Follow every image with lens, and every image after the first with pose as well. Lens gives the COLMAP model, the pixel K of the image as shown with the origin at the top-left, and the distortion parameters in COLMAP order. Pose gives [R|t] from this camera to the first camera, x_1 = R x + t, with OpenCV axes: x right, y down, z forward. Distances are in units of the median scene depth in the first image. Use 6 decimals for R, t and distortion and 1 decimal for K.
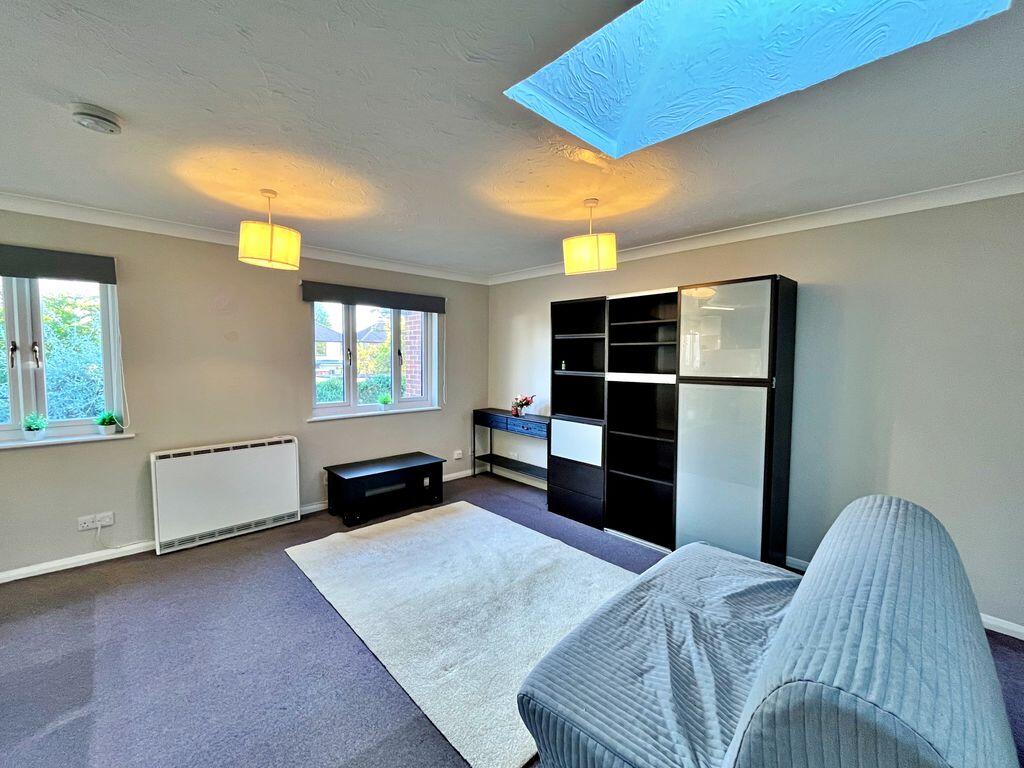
lens RADIAL K [[413.0, 0, 507.0], [0, 413.0, 383.9], [0, 0, 1]] dist [-0.005327, -0.000342]
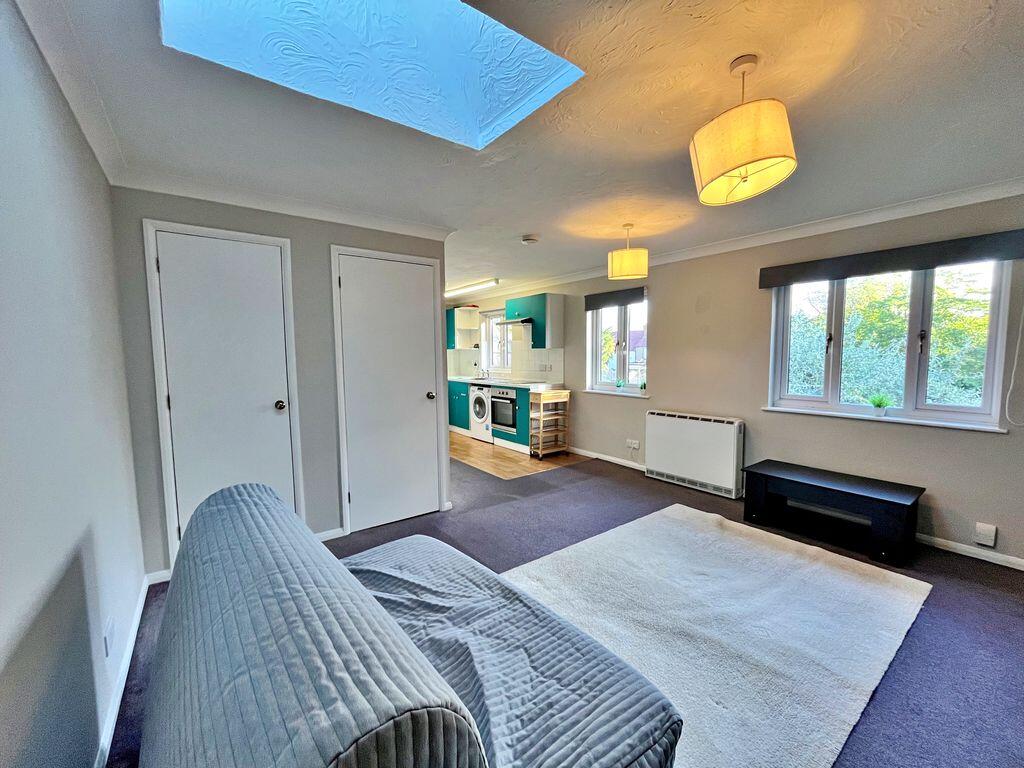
lens RADIAL K [[413.0, 0, 507.9], [0, 413.0, 384.5], [0, 0, 1]] dist [-0.005327, -0.000342]
pose [[-0.097336, 0.081077, -0.991944, 0.712750], [-0.047424, 0.995166, 0.085994, -0.032857], [0.994121, 0.055413, -0.093021, 0.610261]]
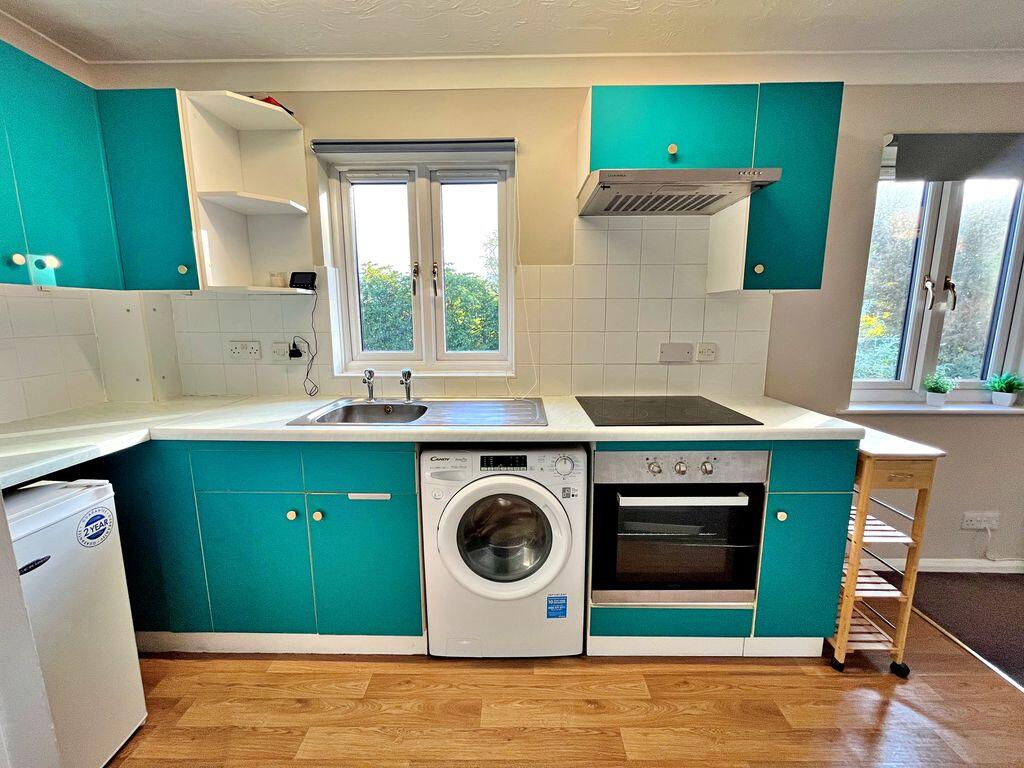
lens RADIAL K [[413.0, 0, 510.8], [0, 413.0, 385.0], [0, 0, 1]] dist [-0.005327, -0.000342]
pose [[0.731633, 0.112359, -0.672376, -1.117949], [-0.035669, 0.991282, 0.126837, 0.028303], [0.680765, -0.068815, 0.729262, -0.097972]]
